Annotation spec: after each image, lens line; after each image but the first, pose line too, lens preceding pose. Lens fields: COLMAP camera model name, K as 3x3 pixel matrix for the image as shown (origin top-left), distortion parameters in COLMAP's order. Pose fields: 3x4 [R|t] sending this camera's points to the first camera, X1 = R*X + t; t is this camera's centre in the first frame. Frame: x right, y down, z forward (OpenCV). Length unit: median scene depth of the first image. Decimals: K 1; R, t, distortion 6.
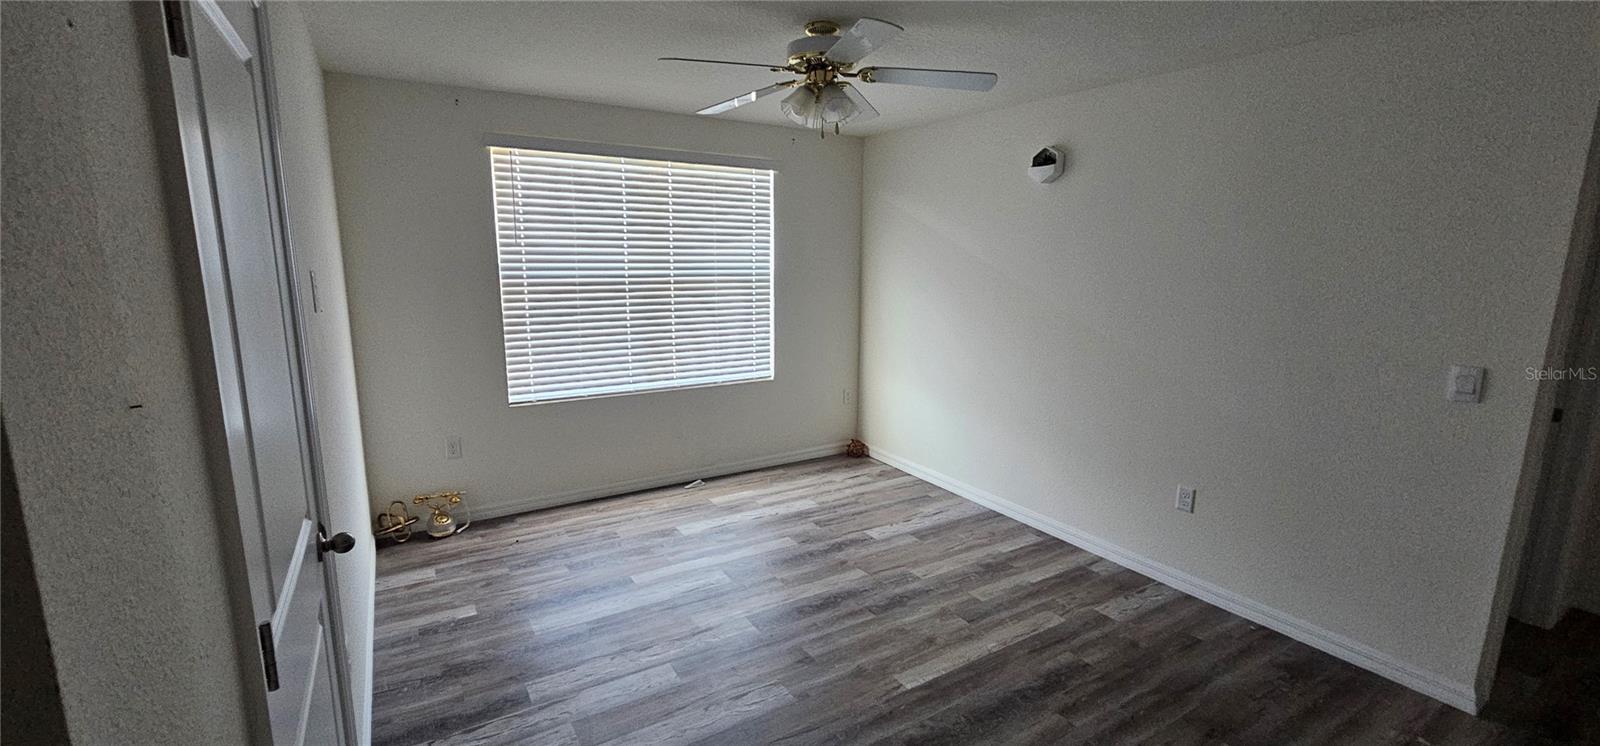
lens RADIAL K [[664.5, 0, 799.1], [0, 664.5, 372.9], [0, 0, 1]] dist [-0.000765, 0.000348]
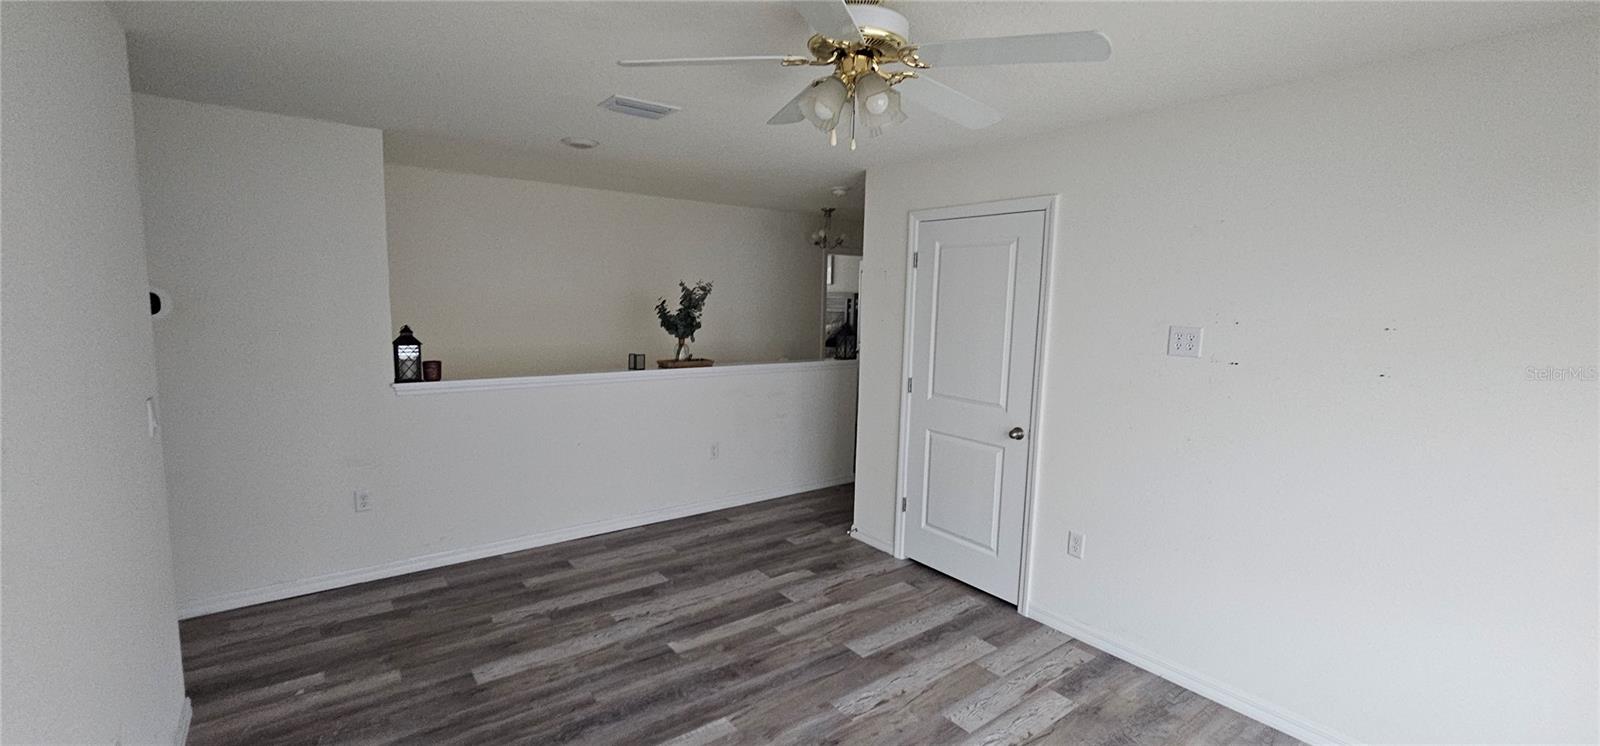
lens RADIAL K [[664.5, 0, 799.9], [0, 664.5, 373.5], [0, 0, 1]] dist [-0.000765, 0.000348]
pose [[-0.993778, -0.020887, -0.109401, 0.178048], [-0.052664, 0.953635, 0.296321, -0.359524], [0.098140, 0.300239, -0.948802, 1.889336]]
